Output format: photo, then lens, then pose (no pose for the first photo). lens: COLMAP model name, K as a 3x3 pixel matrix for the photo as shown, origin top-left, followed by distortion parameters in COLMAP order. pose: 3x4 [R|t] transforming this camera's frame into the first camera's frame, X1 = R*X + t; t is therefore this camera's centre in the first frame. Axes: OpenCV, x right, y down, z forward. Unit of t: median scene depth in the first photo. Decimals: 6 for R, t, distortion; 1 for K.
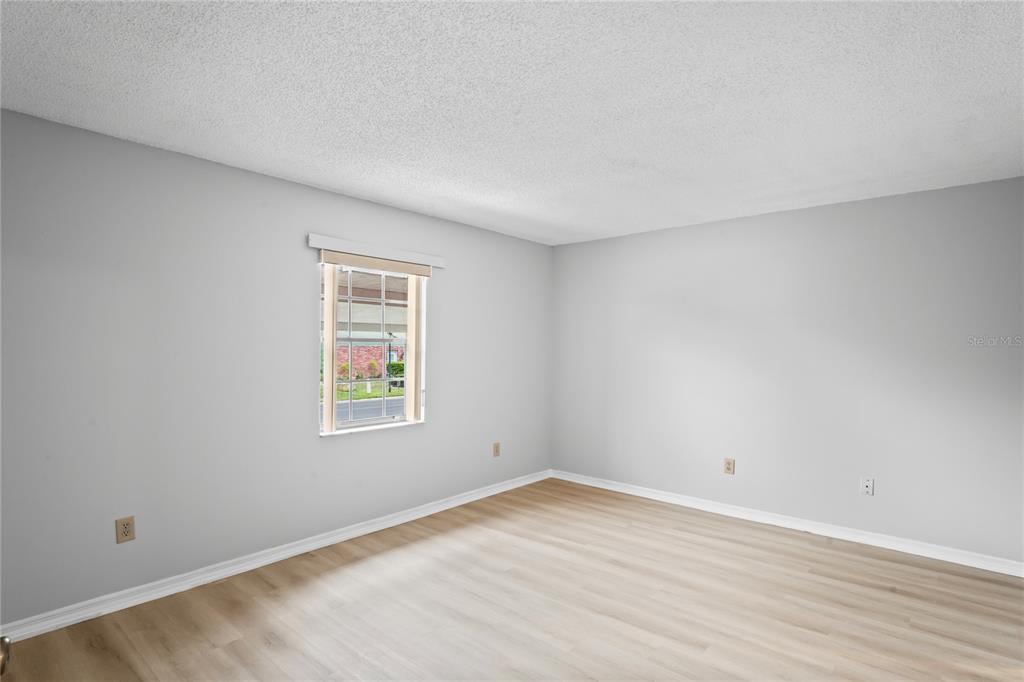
lens RADIAL K [[524.0, 0, 510.7], [0, 524.0, 342.6], [0, 0, 1]] dist [0.002119, 0.000077]
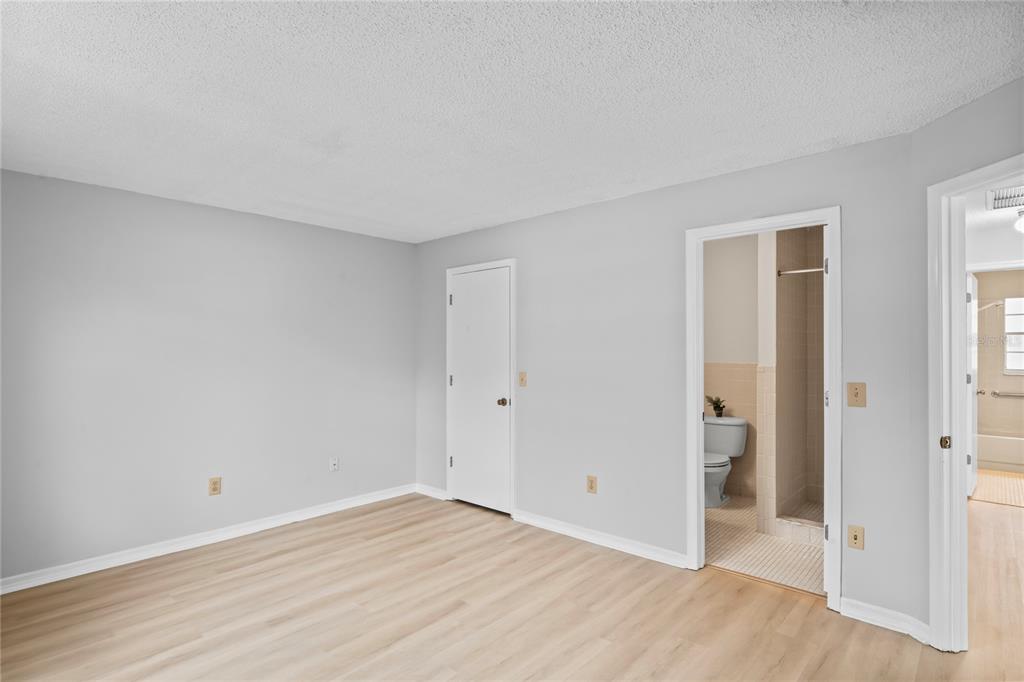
lens RADIAL K [[524.0, 0, 509.0], [0, 524.0, 343.8], [0, 0, 1]] dist [0.002119, 0.000077]
pose [[0.020753, 0.008482, 0.999749, -0.571100], [-0.005607, 0.999949, -0.008367, -0.000839], [-0.999769, -0.005432, 0.020800, 0.600307]]
